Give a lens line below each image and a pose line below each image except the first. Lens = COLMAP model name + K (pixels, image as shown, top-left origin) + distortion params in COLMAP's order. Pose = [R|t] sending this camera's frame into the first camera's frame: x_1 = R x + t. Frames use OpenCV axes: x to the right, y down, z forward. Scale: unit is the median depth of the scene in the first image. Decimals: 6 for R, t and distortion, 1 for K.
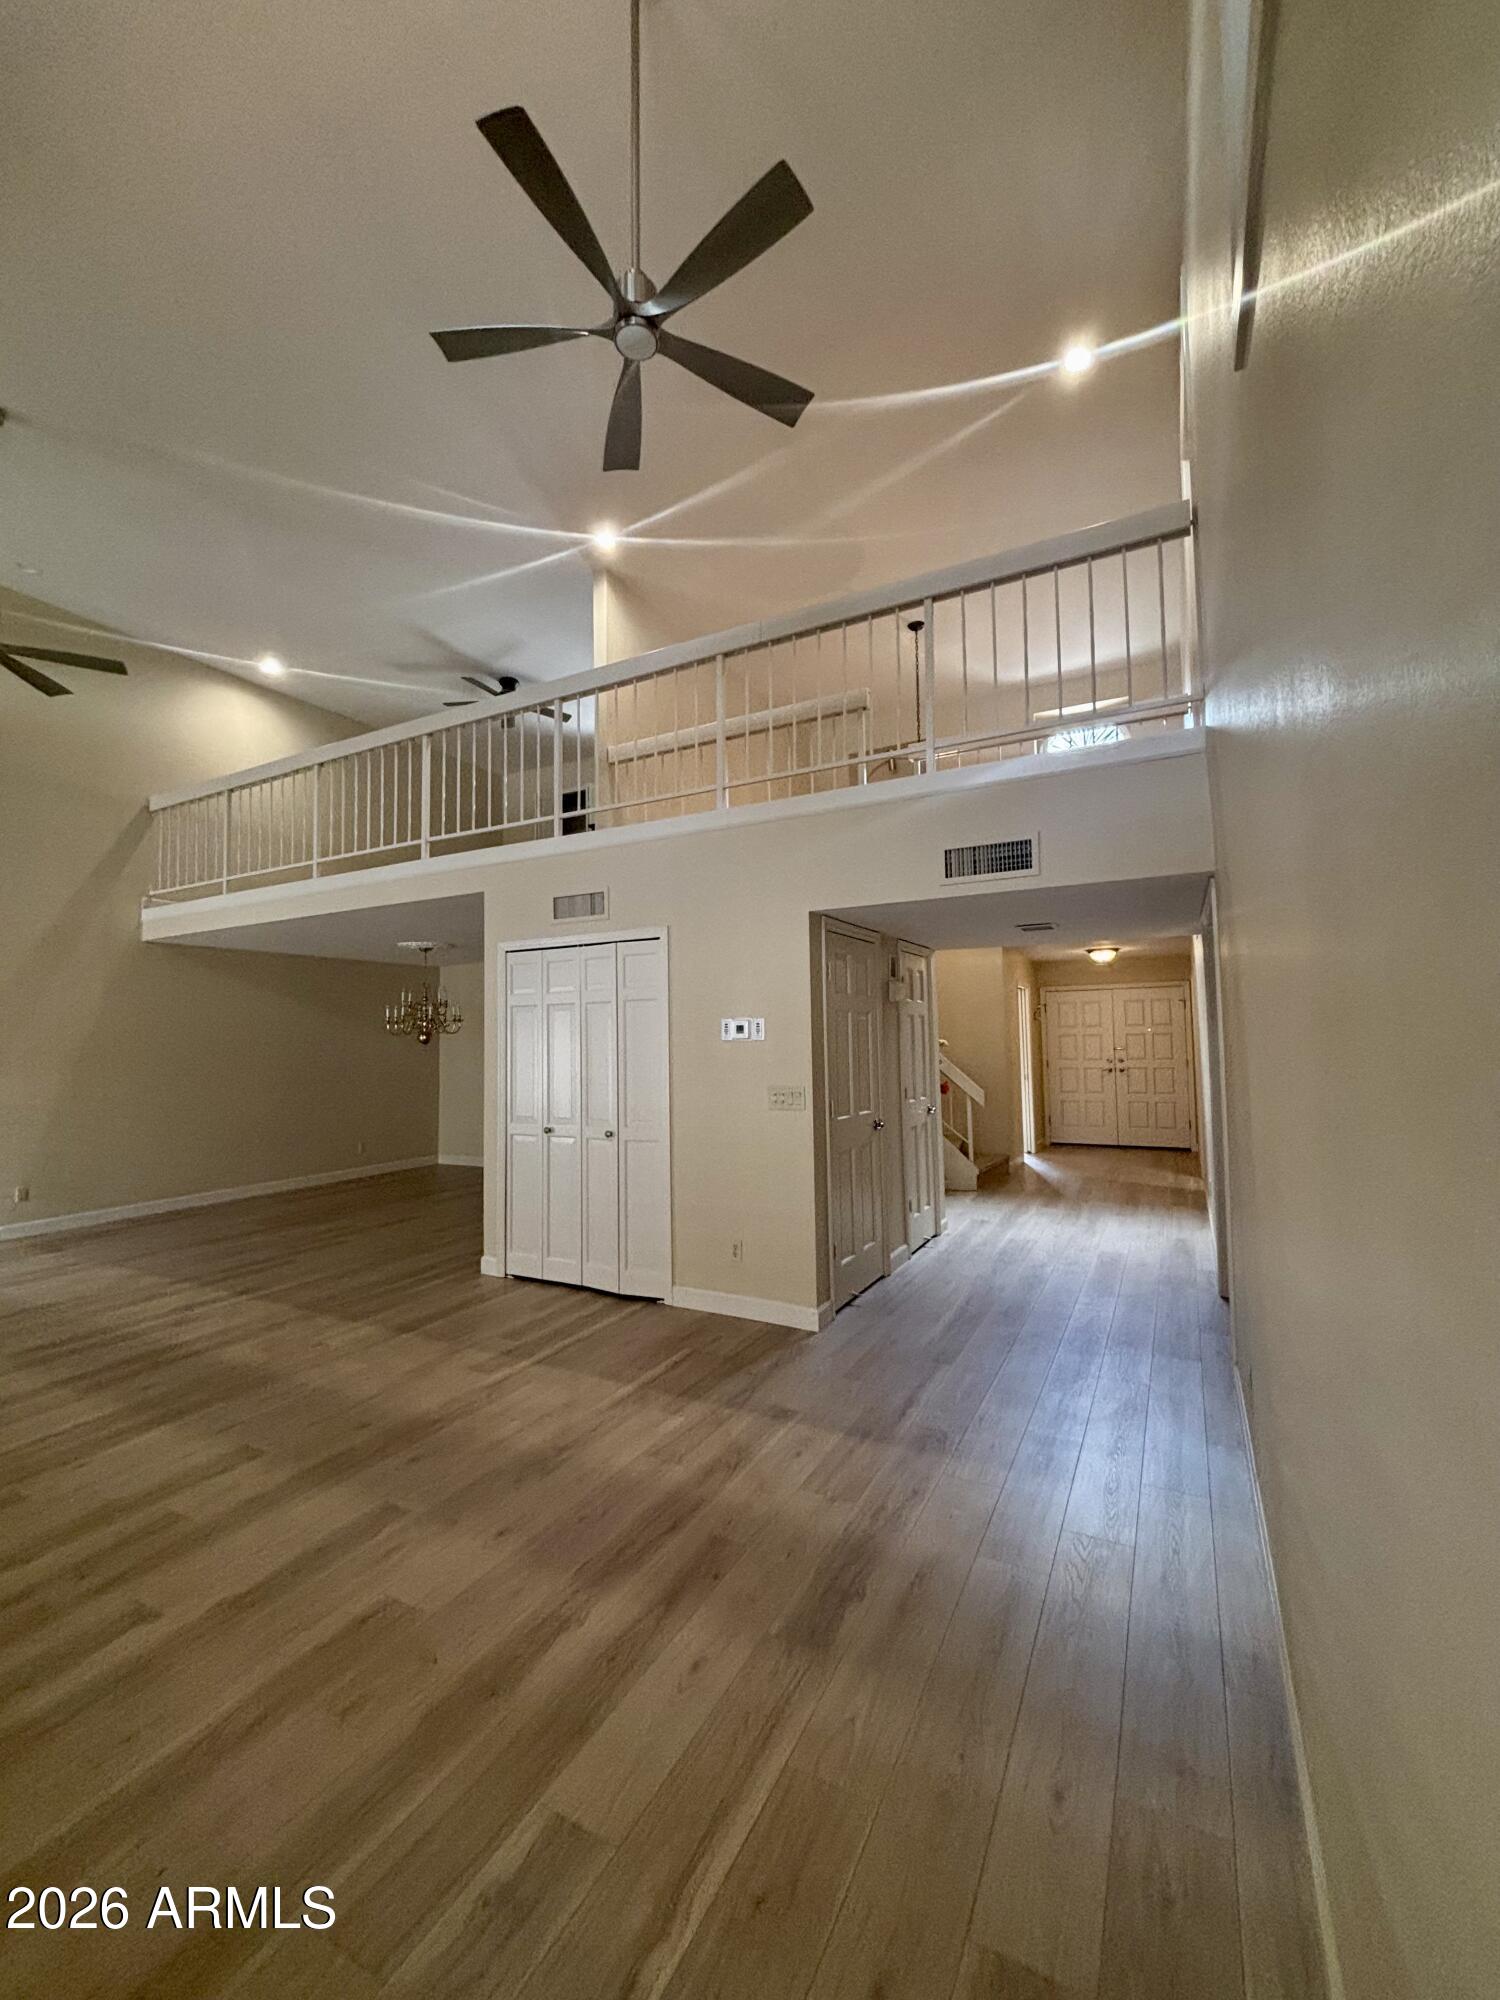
lens RADIAL K [[807.1, 0, 750.0], [0, 807.1, 1000.0], [0, 0, 1]] dist [0.000992, -0.000065]
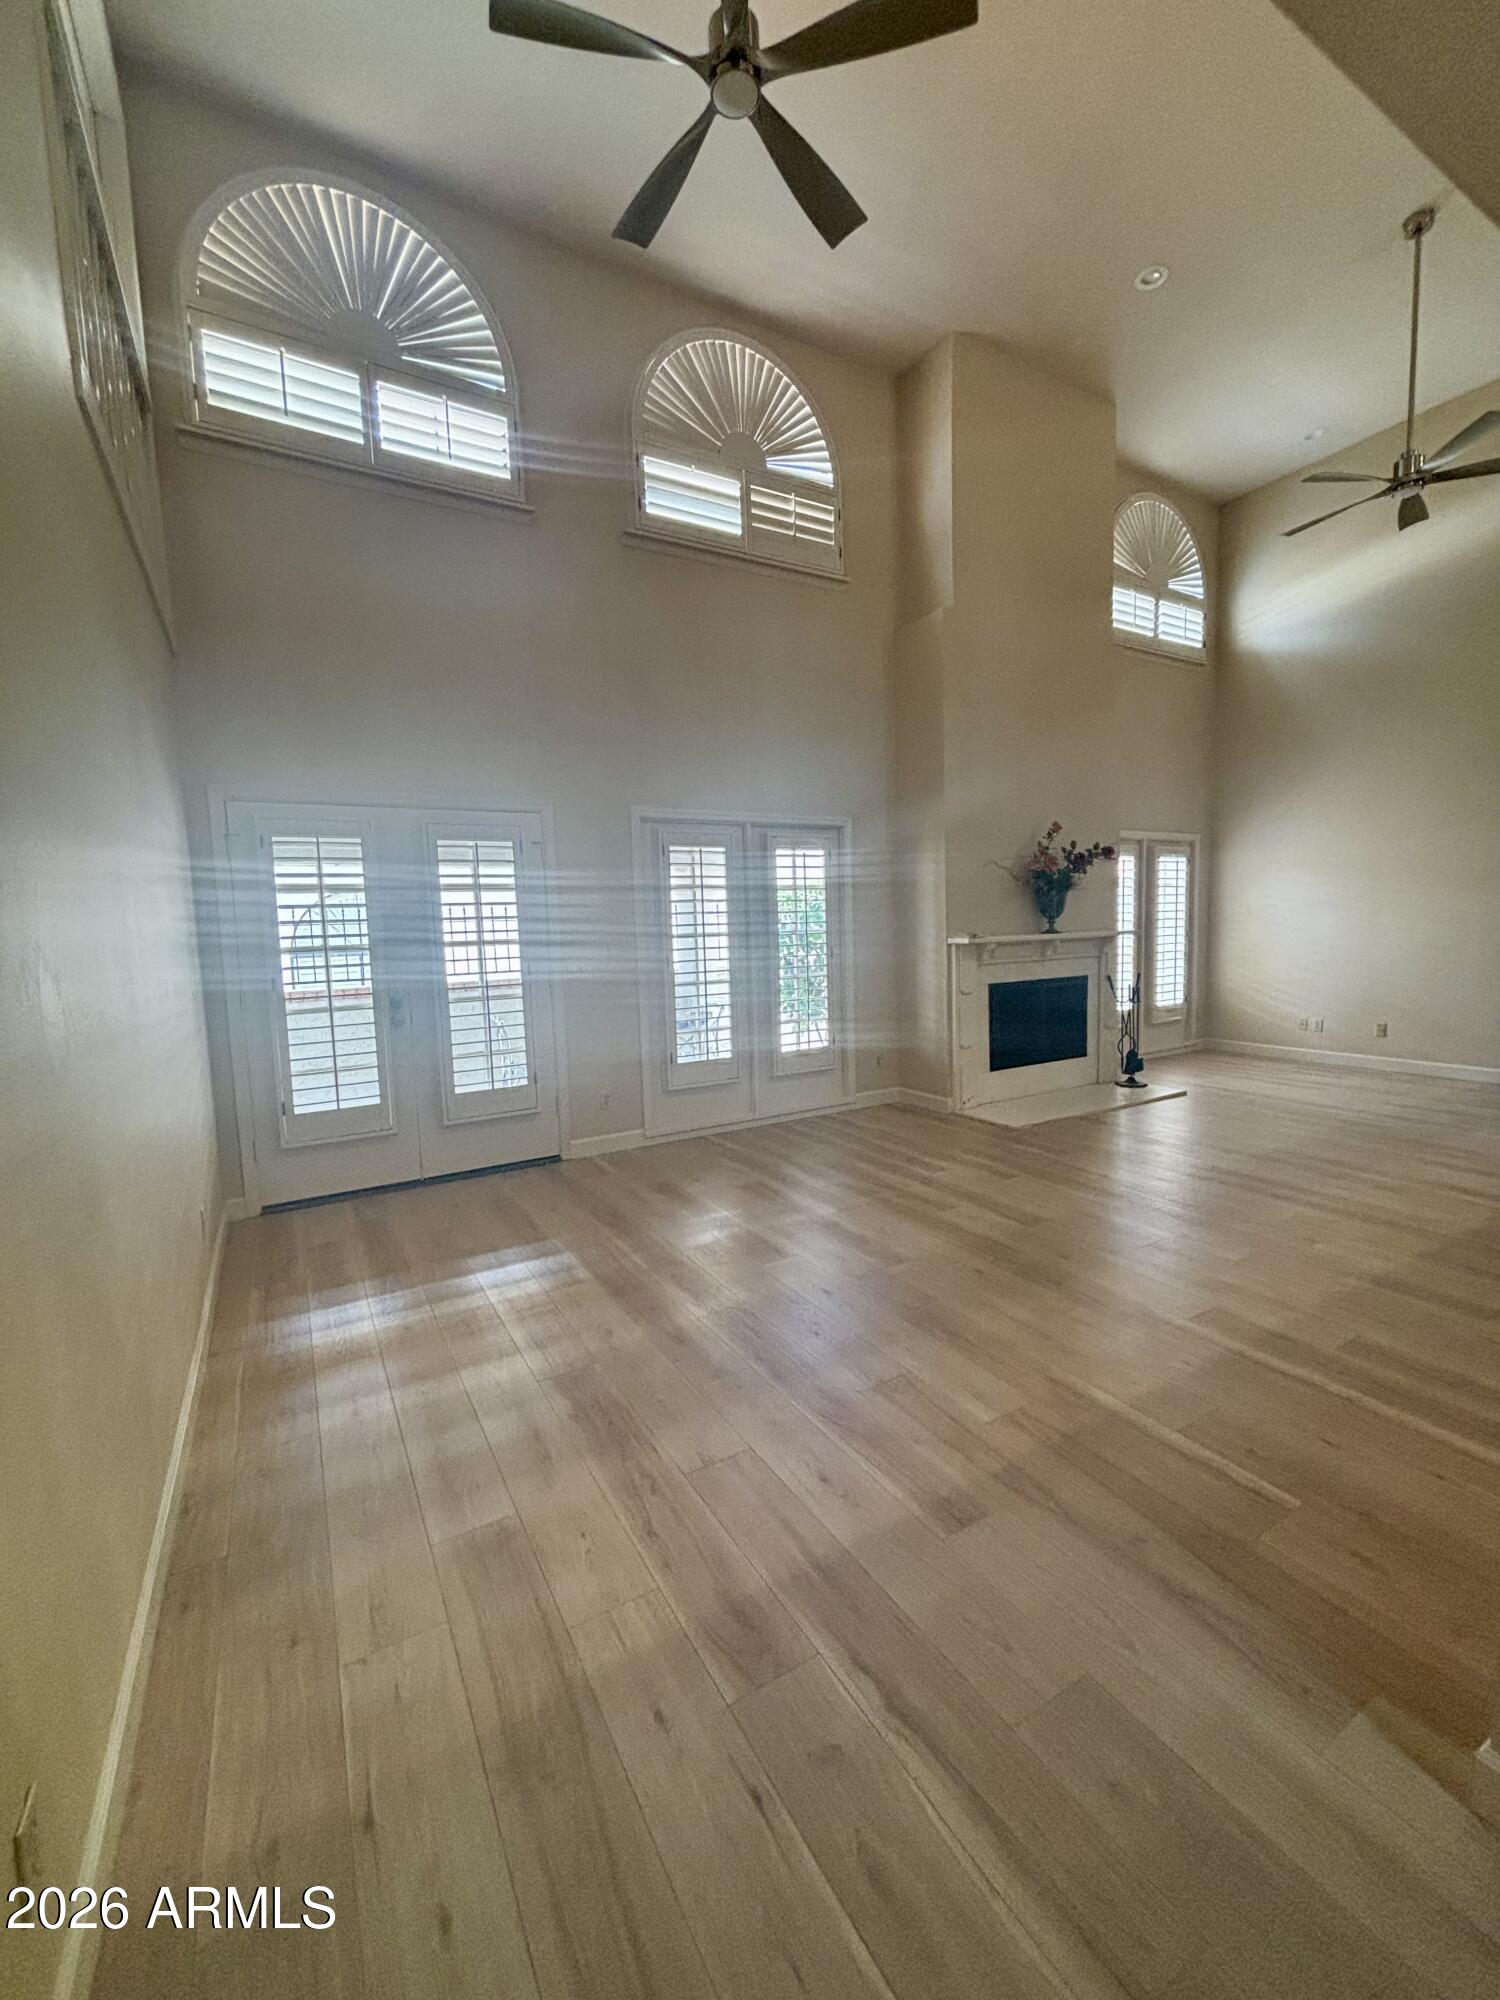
lens RADIAL K [[813.0, 0, 750.0], [0, 813.0, 1000.0], [0, 0, 1]] dist [-0.001327, 0.000246]
pose [[-0.524671, 0.109888, -0.844183, 0.367457], [0.080430, 0.993597, 0.079349, 0.049974], [0.847497, -0.026266, -0.530150, 0.760876]]
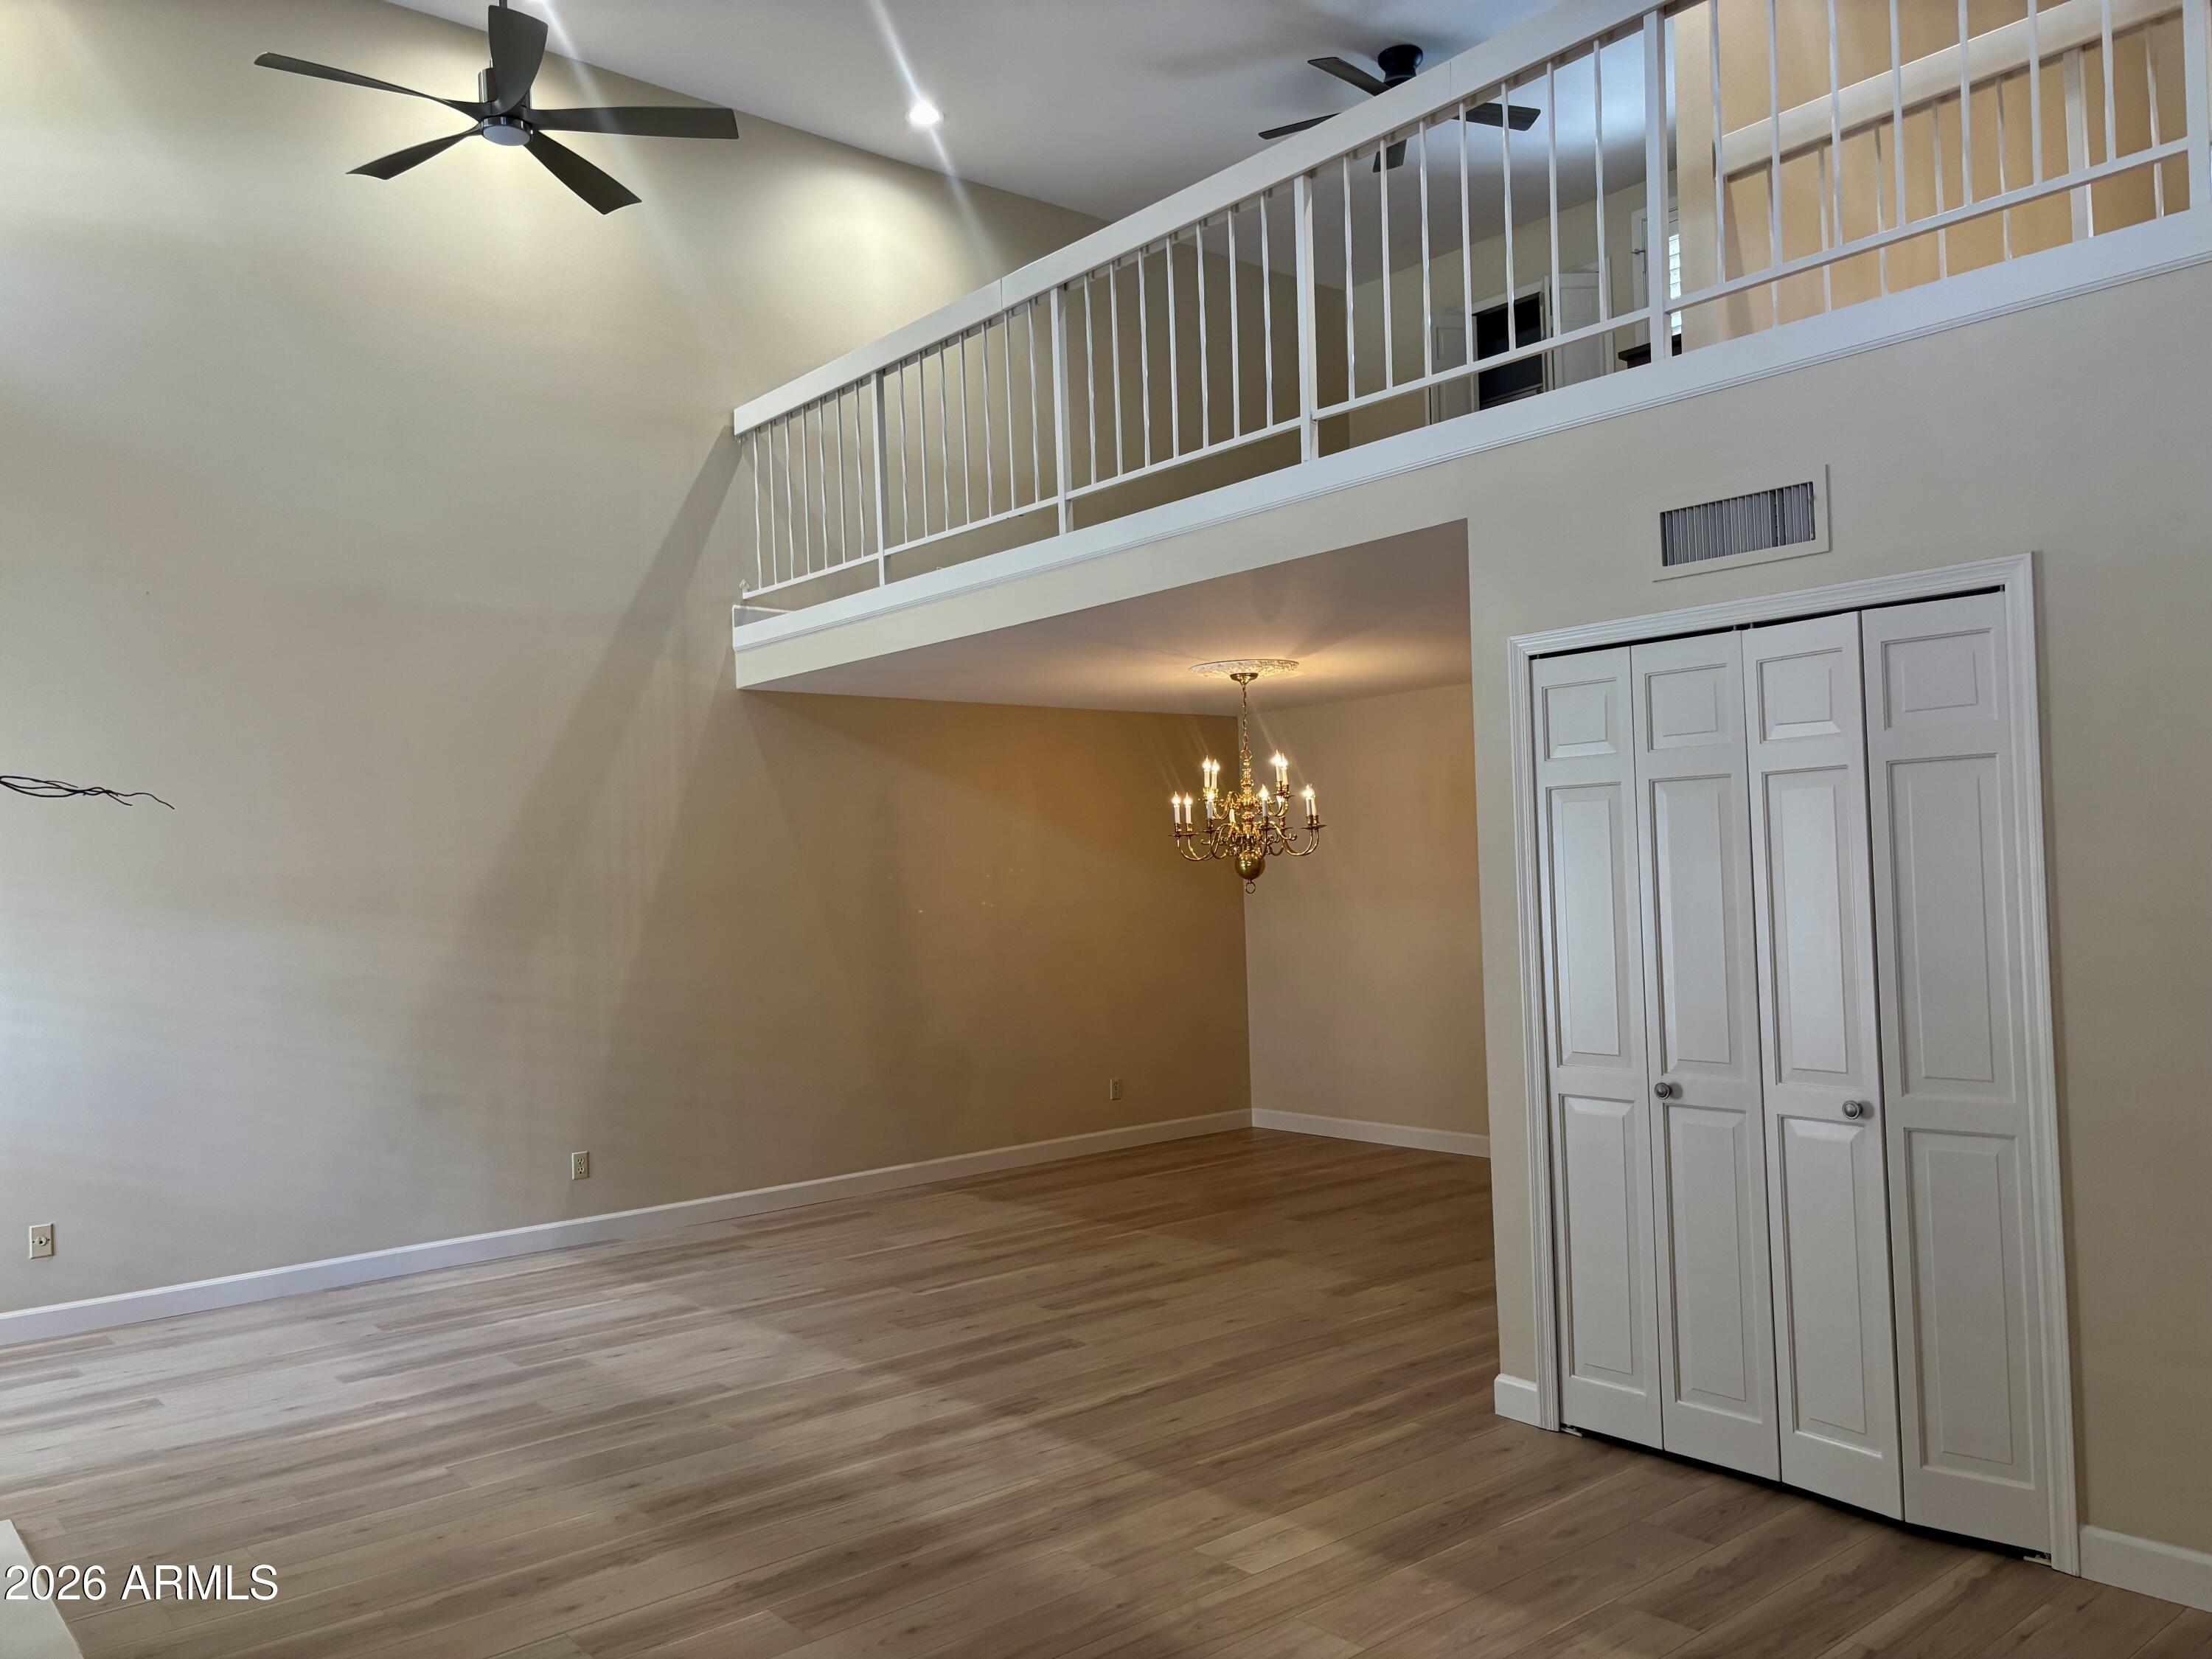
lens RADIAL K [[1669.4, 0, 1106.0], [0, 1669.4, 829.5], [0, 0, 1]] dist [0.070751, -0.090926]
pose [[0.930269, -0.022877, -0.366165, -0.196206], [0.032936, 0.999232, 0.021247, 0.004195], [0.365397, -0.031826, 0.930308, 0.110966]]
